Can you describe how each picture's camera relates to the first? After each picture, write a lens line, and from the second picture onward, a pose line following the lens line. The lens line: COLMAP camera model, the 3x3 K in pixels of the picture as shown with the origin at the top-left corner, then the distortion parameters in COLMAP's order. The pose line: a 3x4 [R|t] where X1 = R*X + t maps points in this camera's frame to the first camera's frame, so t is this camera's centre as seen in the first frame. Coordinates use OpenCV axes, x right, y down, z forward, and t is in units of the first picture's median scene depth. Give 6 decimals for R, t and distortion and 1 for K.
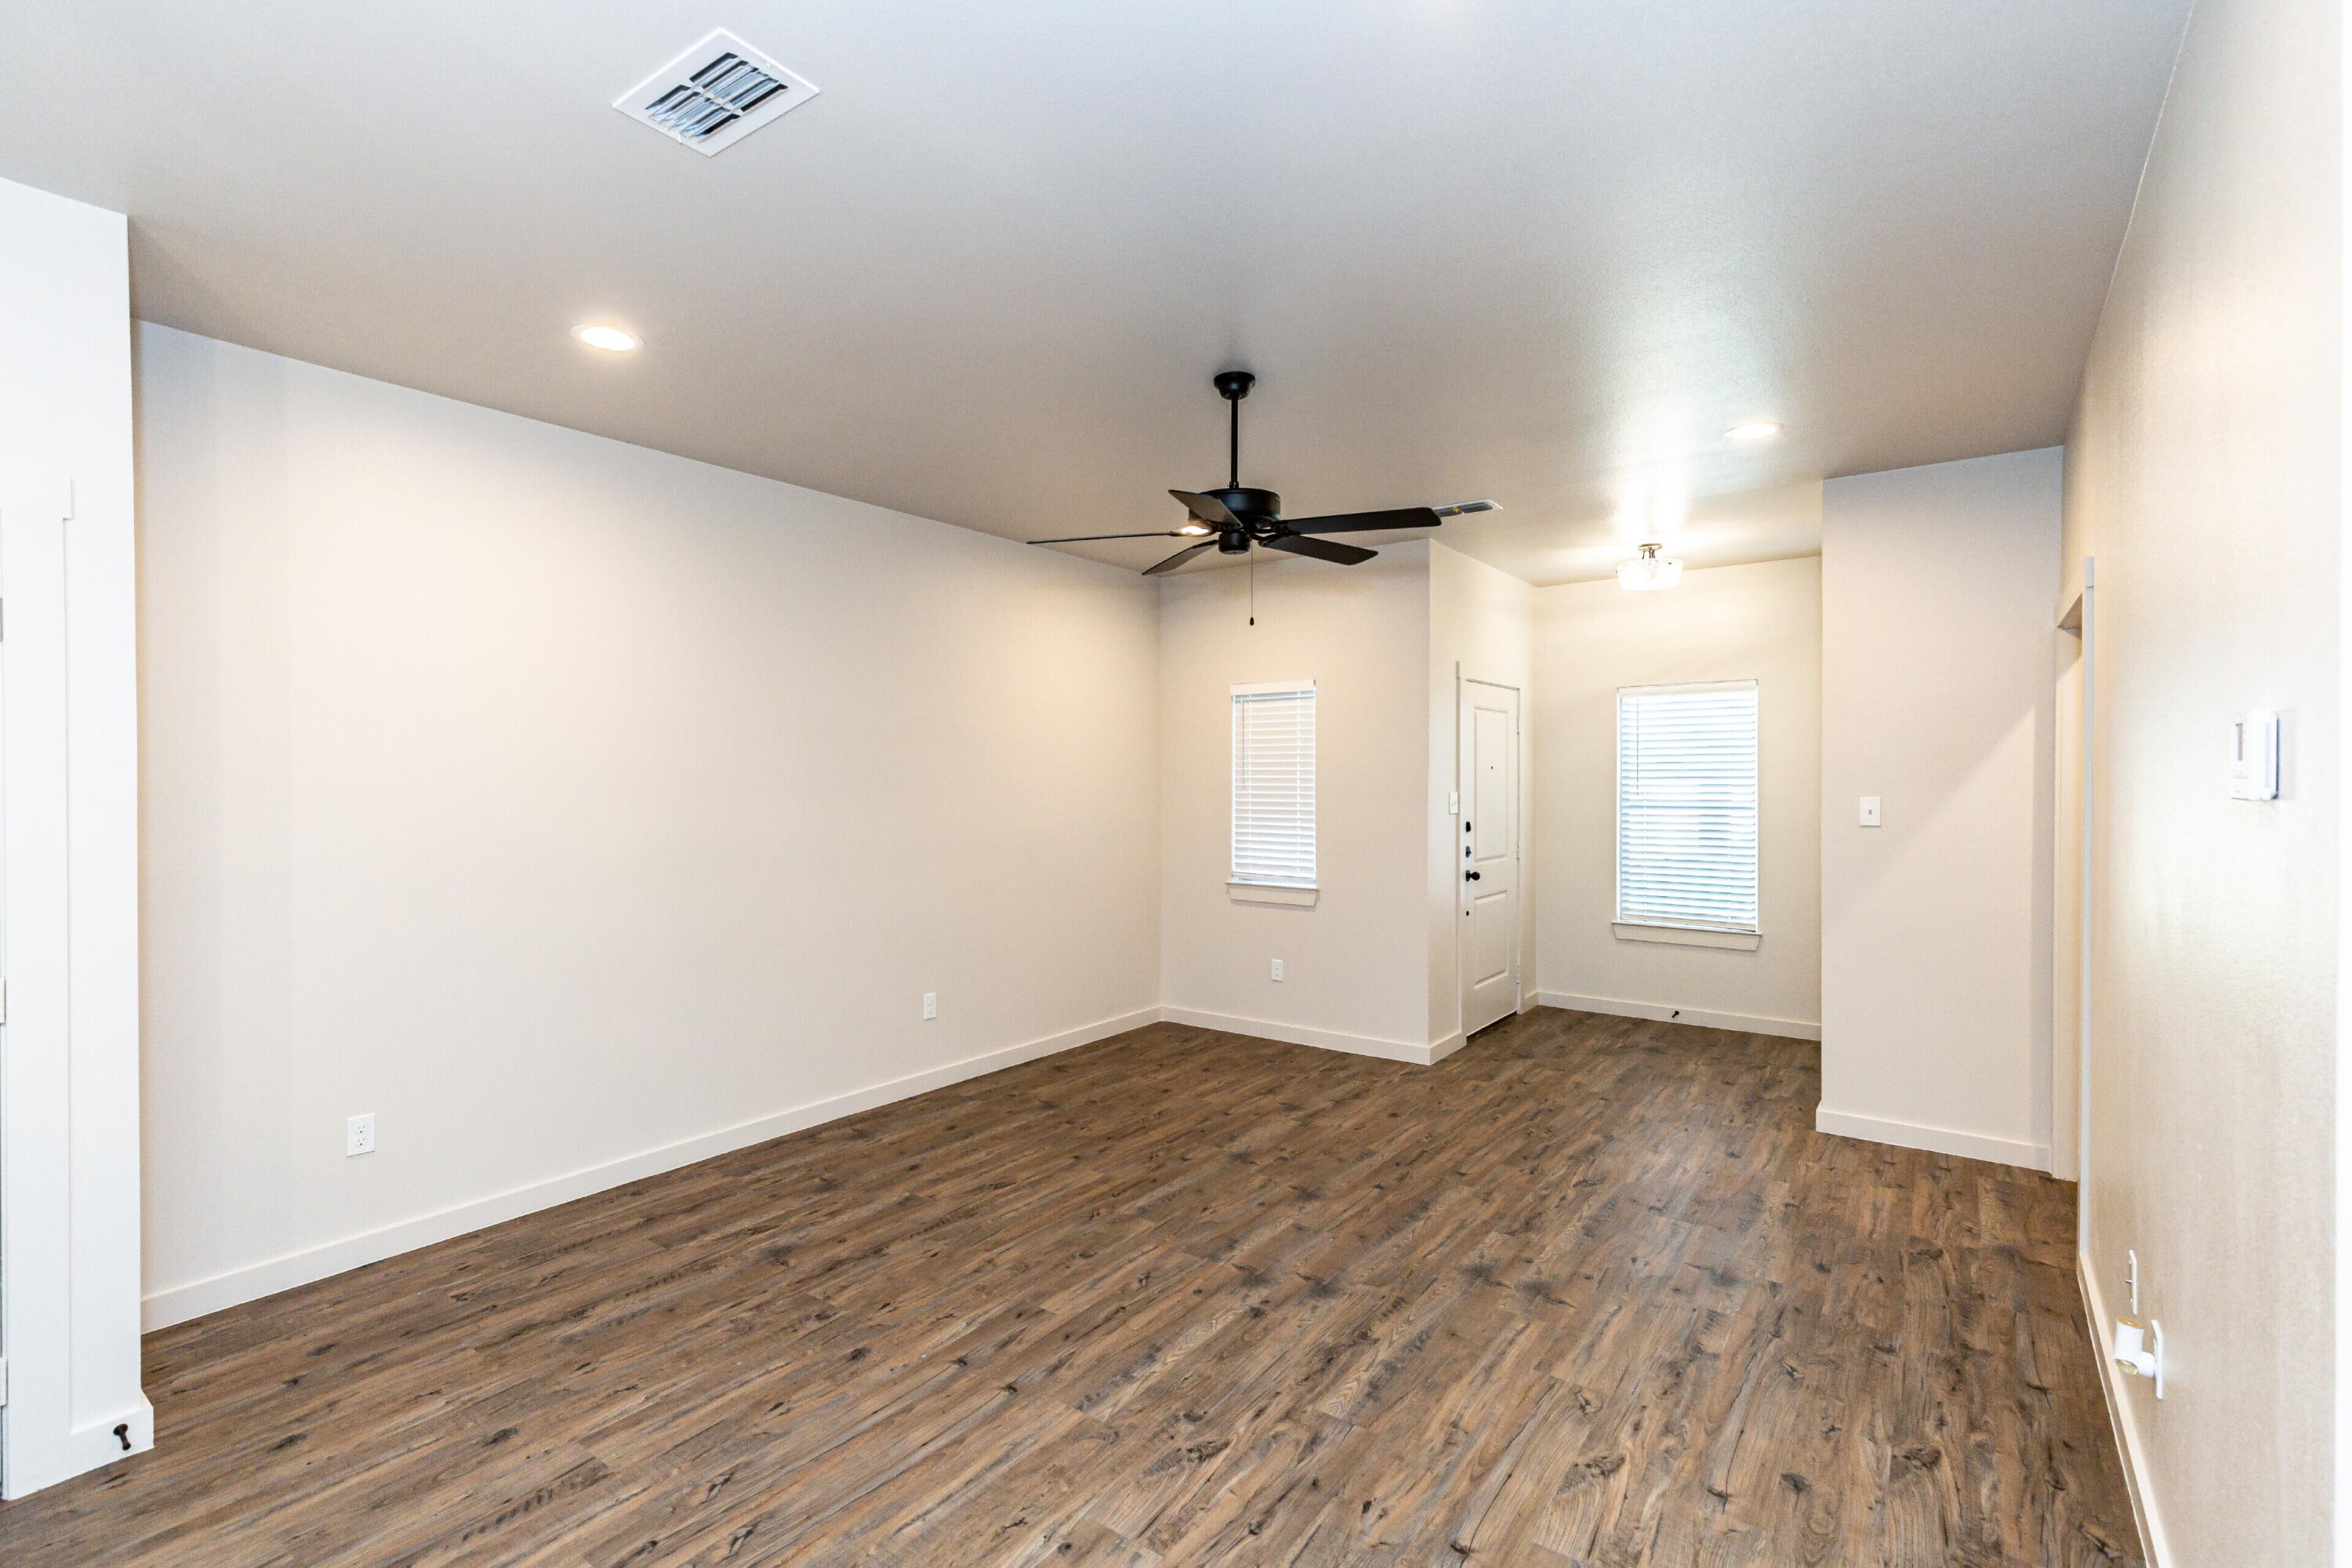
lens RADIAL K [[1056.7, 0, 1170.3], [0, 1056.7, 784.7], [0, 0, 1]] dist [0.007711, -0.000529]
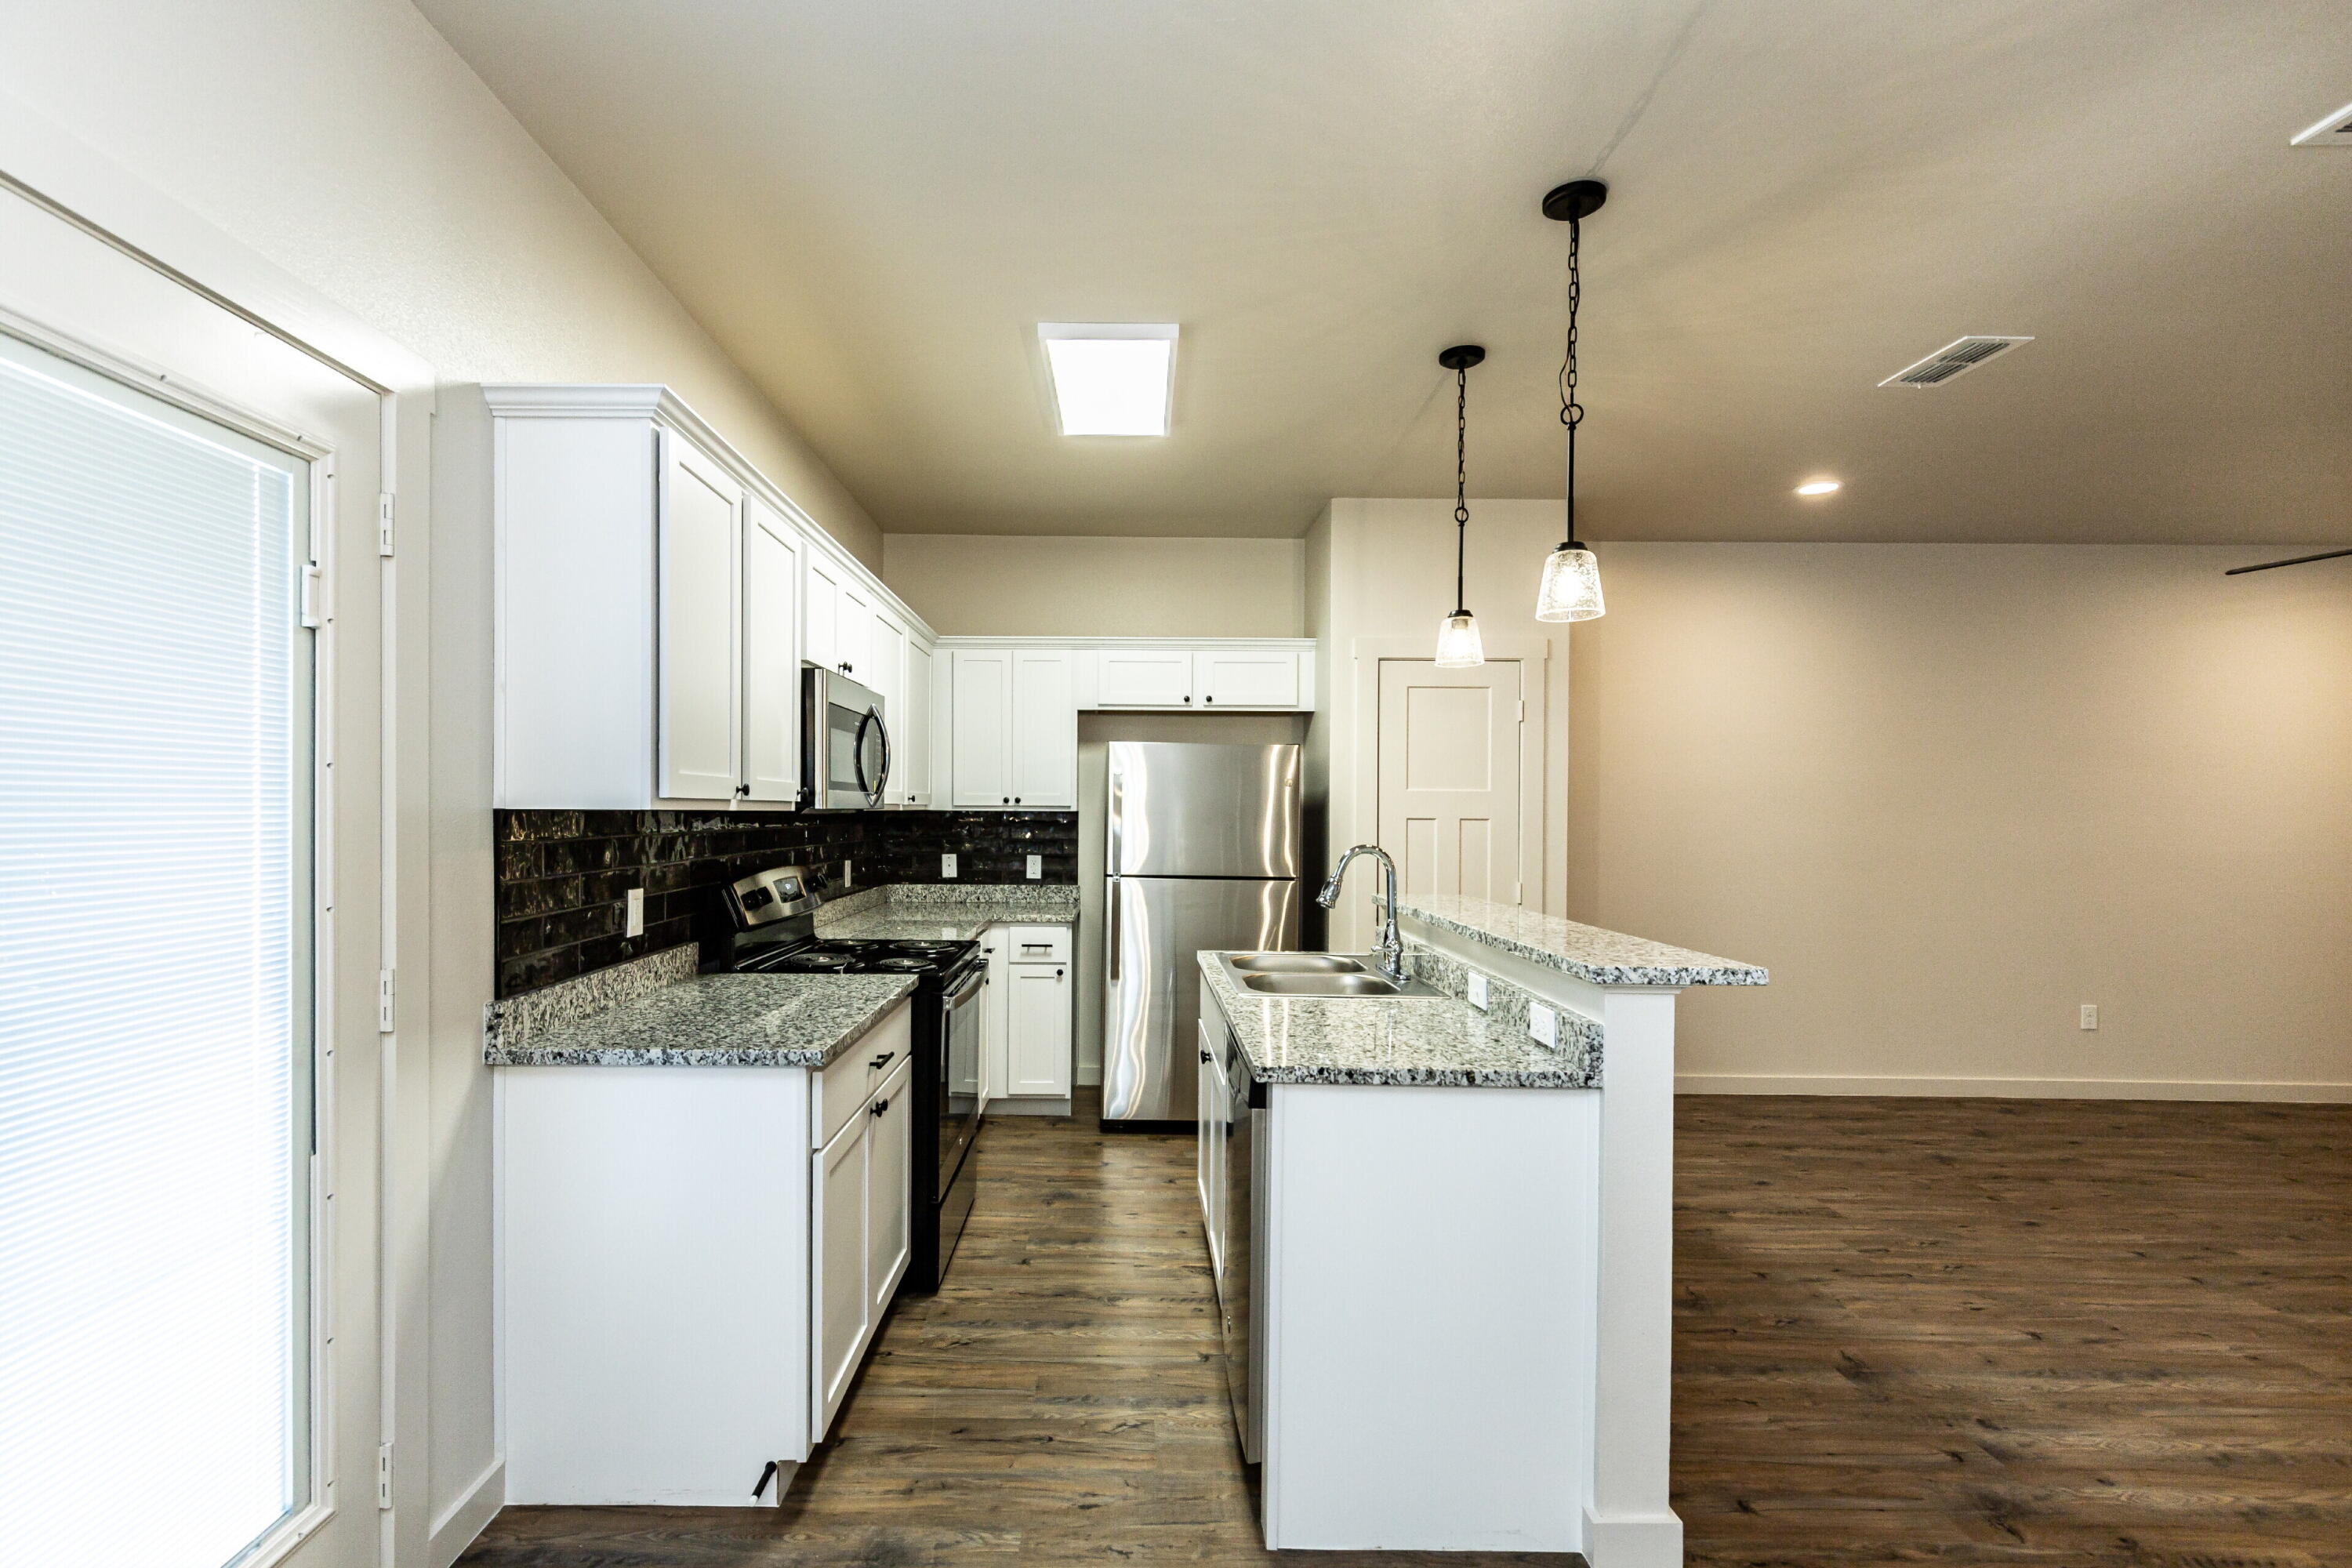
lens RADIAL K [[1070.9, 0, 1119.6], [0, 1070.9, 813.4], [0, 0, 1]] dist [0.005414, -0.000057]
pose [[0.589906, 0.009232, -0.807419, 0.088801], [-0.014005, 0.999901, 0.001200, 0.033572], [0.807350, 0.010600, 0.589977, -0.567849]]
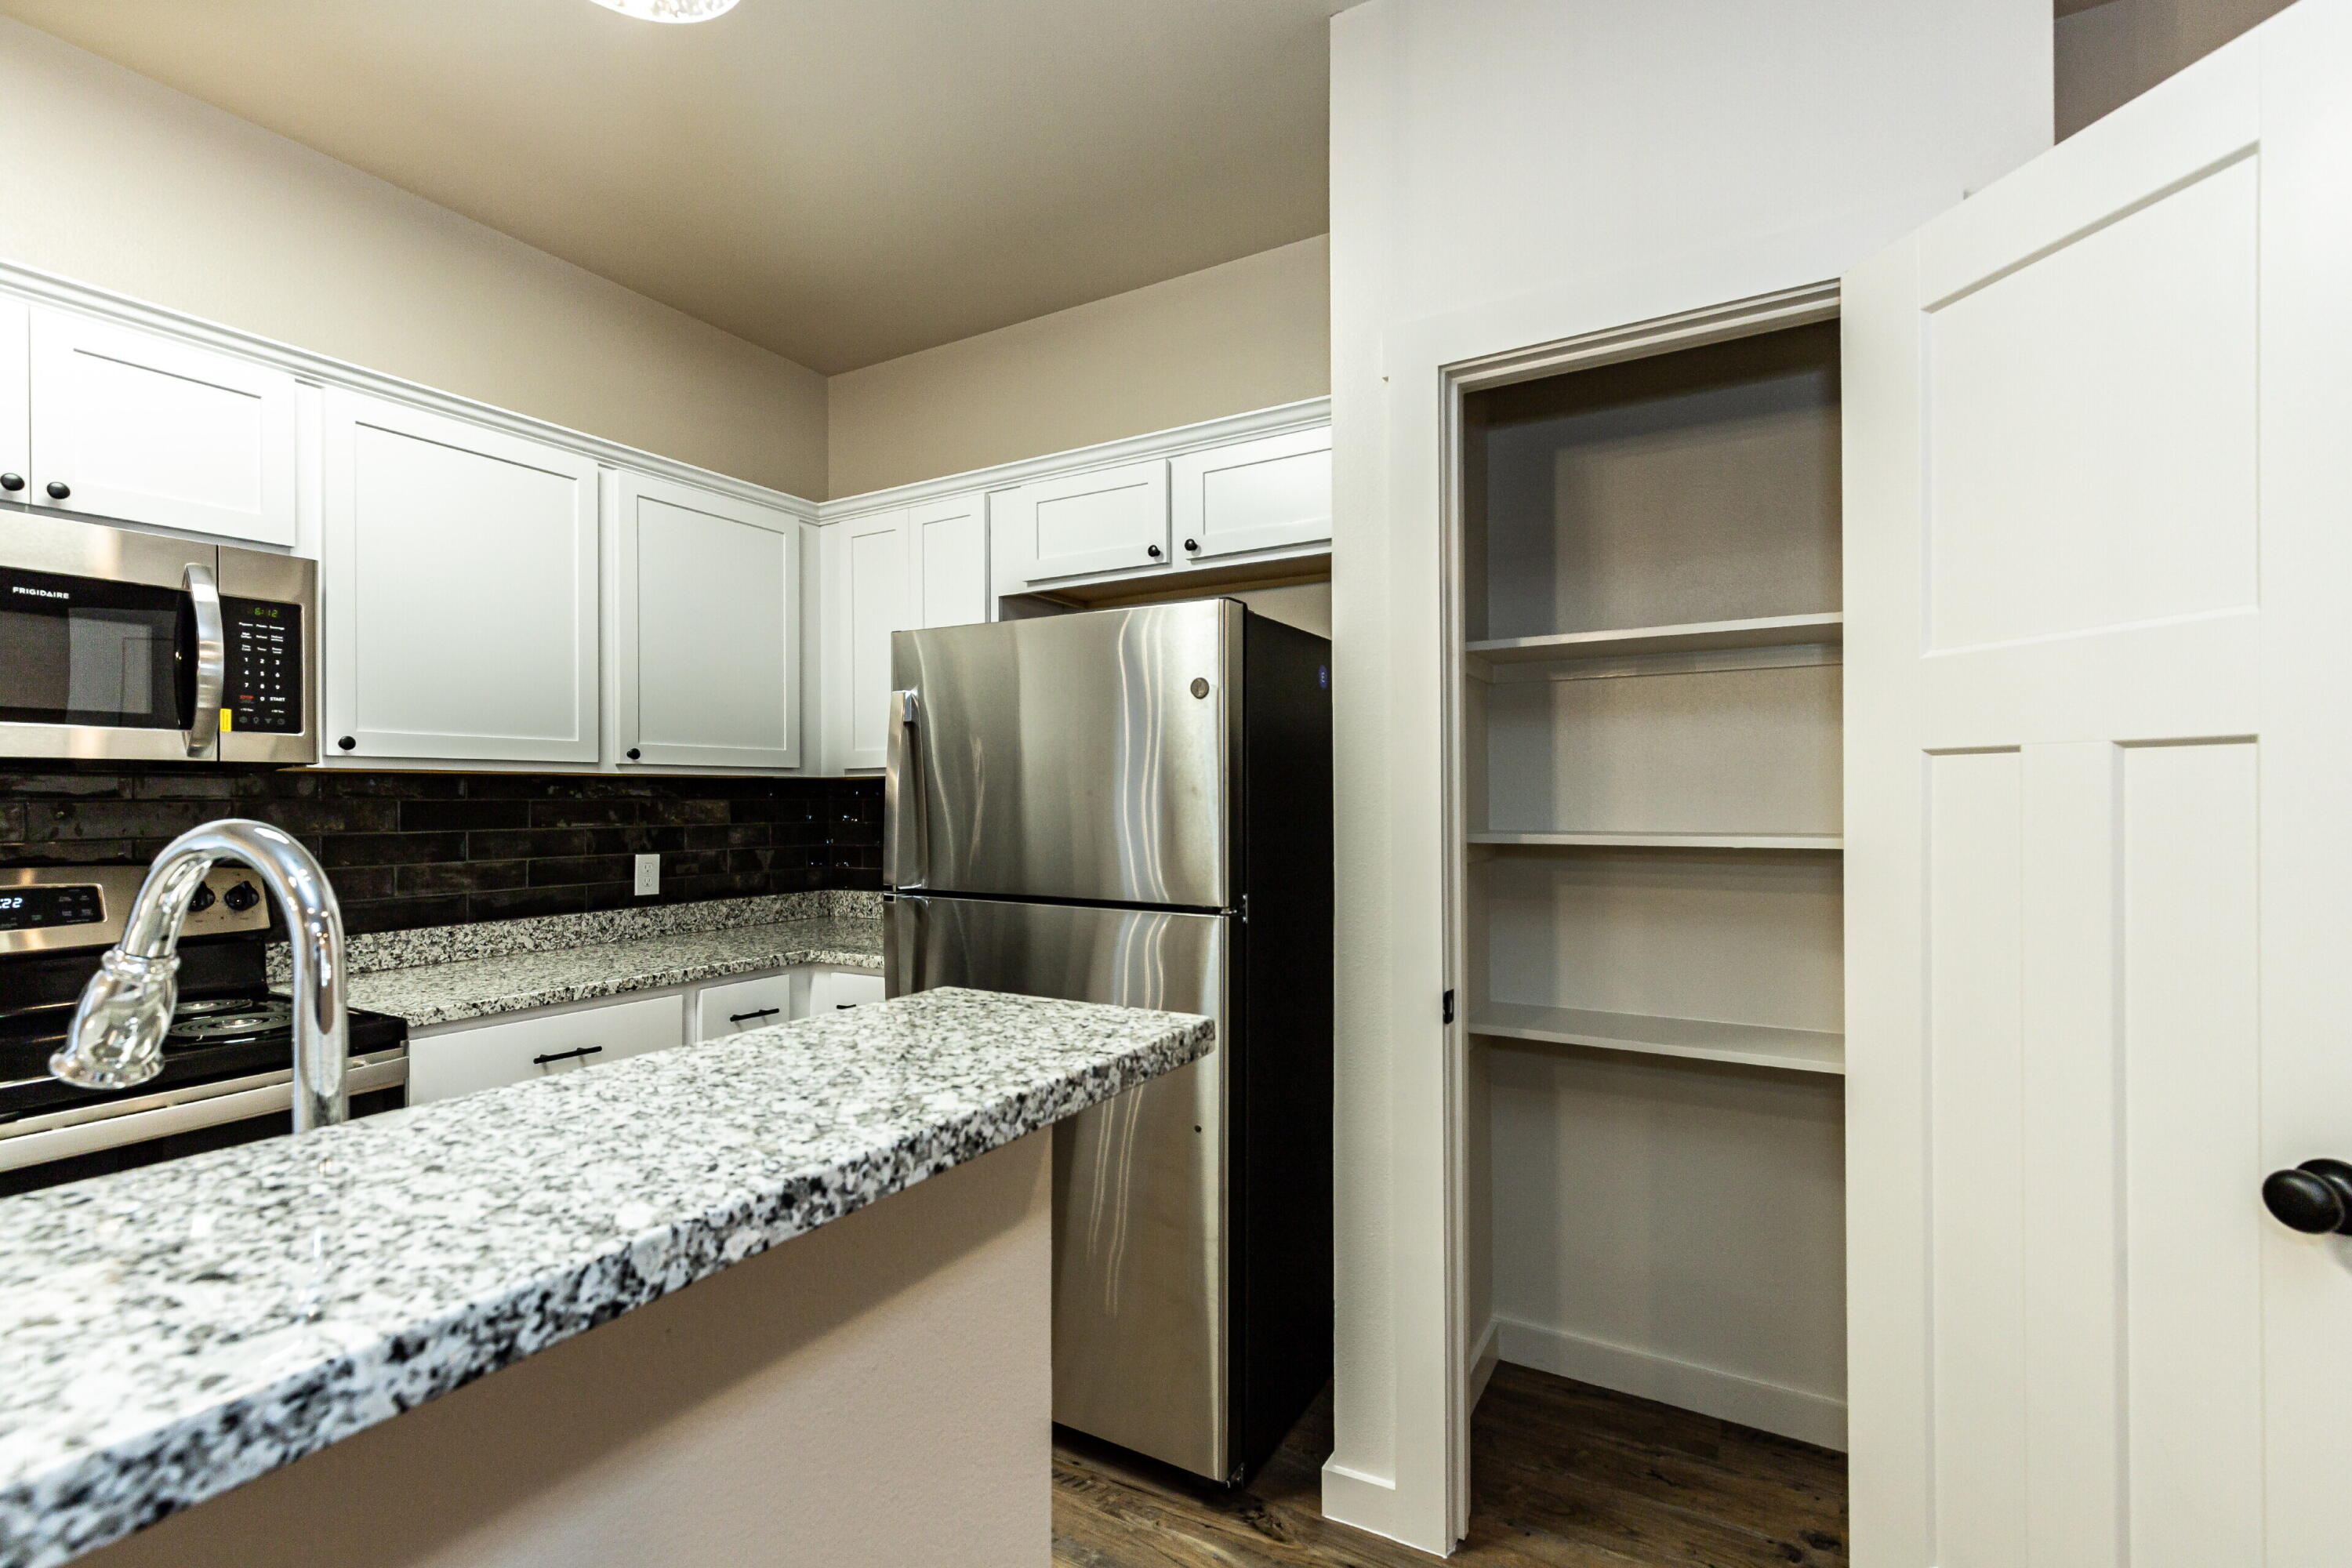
lens RADIAL K [[1056.0, 0, 1166.4], [0, 1056.0, 796.2], [0, 0, 1]] dist [0.007885, -0.000695]
pose [[0.103602, -0.002849, -0.994615, -0.295084], [0.000264, 0.999996, -0.002837, 0.053840], [0.994619, 0.000032, 0.103603, 0.304483]]
